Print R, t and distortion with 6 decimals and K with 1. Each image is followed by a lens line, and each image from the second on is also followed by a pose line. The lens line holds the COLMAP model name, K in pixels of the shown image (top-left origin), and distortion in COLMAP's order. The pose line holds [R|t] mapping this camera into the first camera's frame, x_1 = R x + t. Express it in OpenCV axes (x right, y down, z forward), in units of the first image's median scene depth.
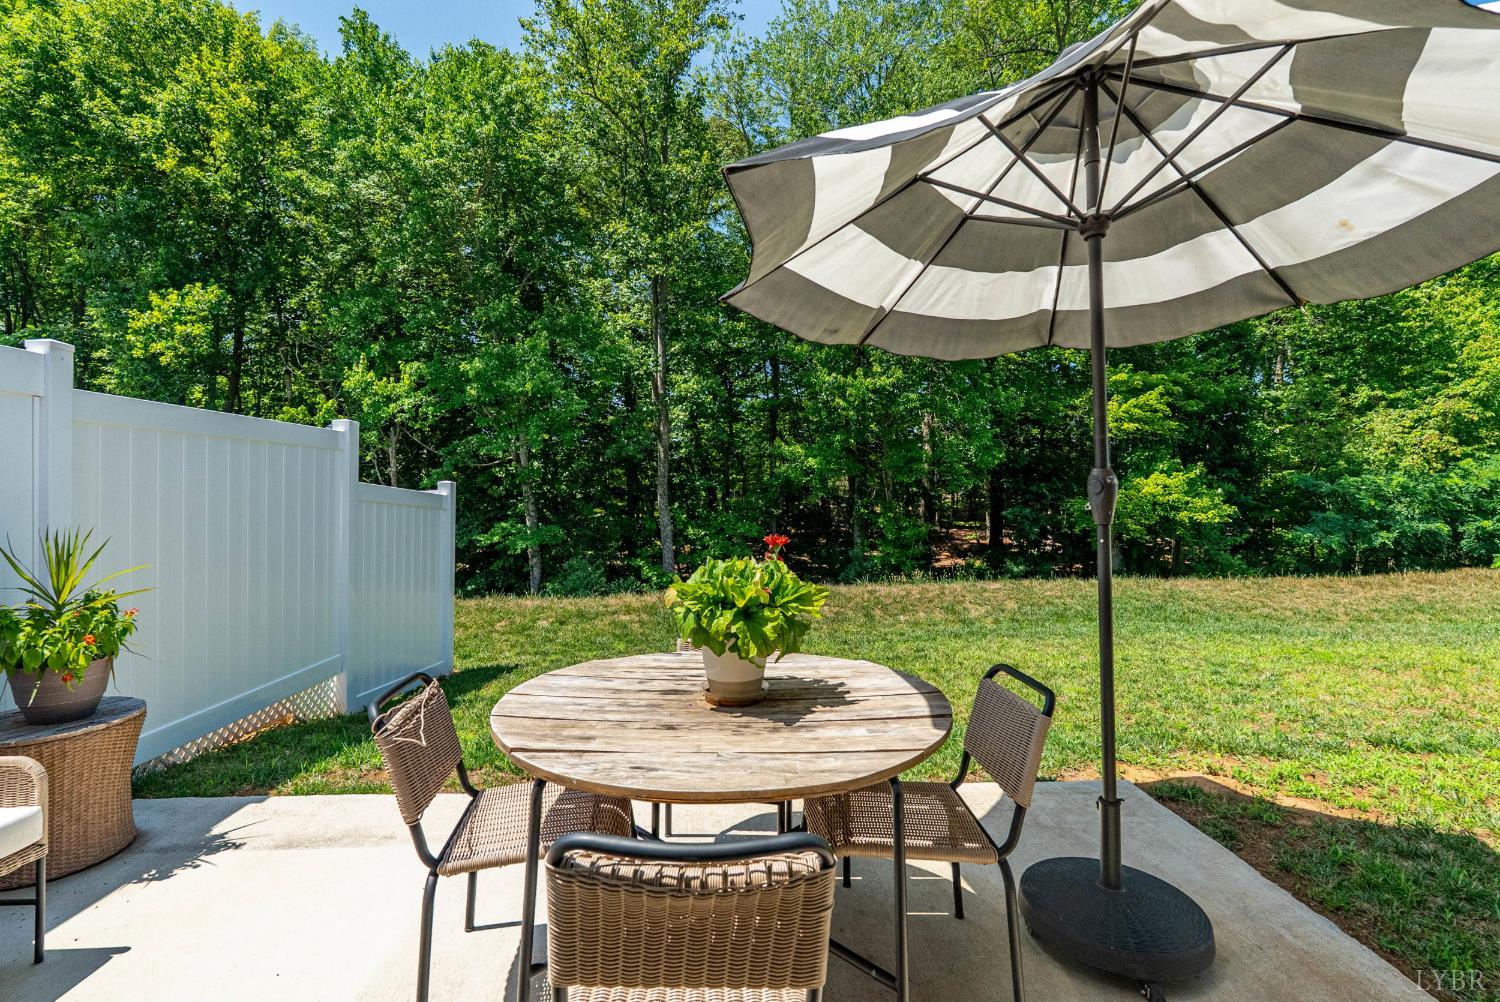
lens RADIAL K [[678.8, 0, 750.0], [0, 678.8, 501.0], [0, 0, 1]] dist [0.002023, -0.000020]
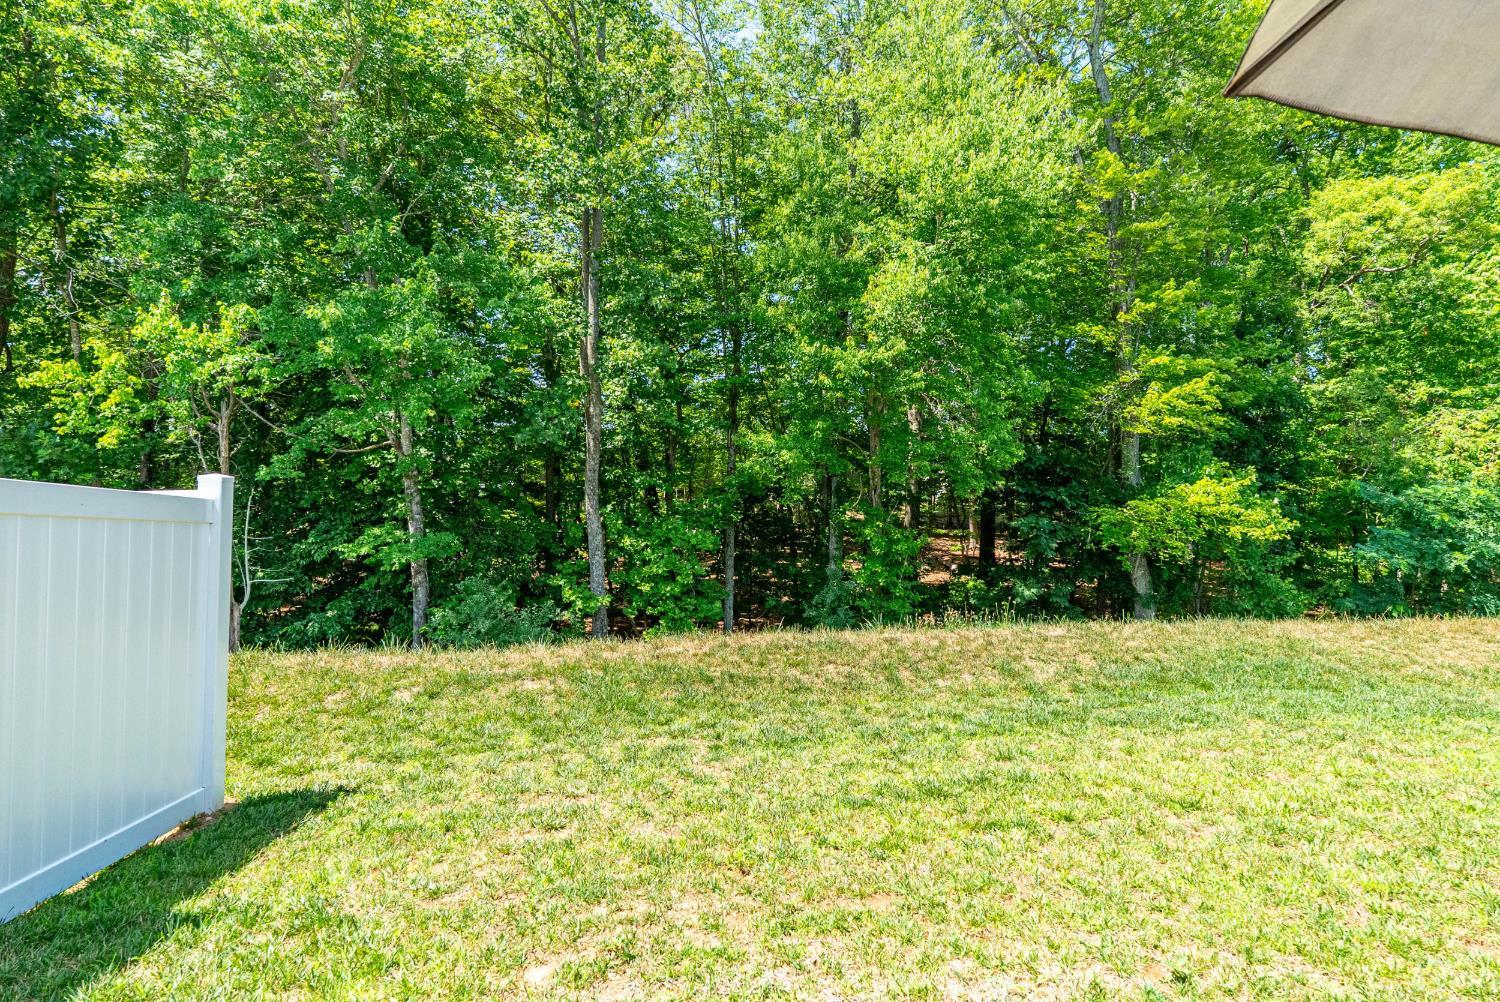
lens RADIAL K [[738.7, 0, 750.0], [0, 738.7, 501.0], [0, 0, 1]] dist [-0.004229, 0.000212]
pose [[0.996202, 0.015621, 0.085658, -0.021996], [-0.015887, 0.999871, 0.002416, -0.007160], [-0.085609, -0.003768, 0.996322, 0.155556]]
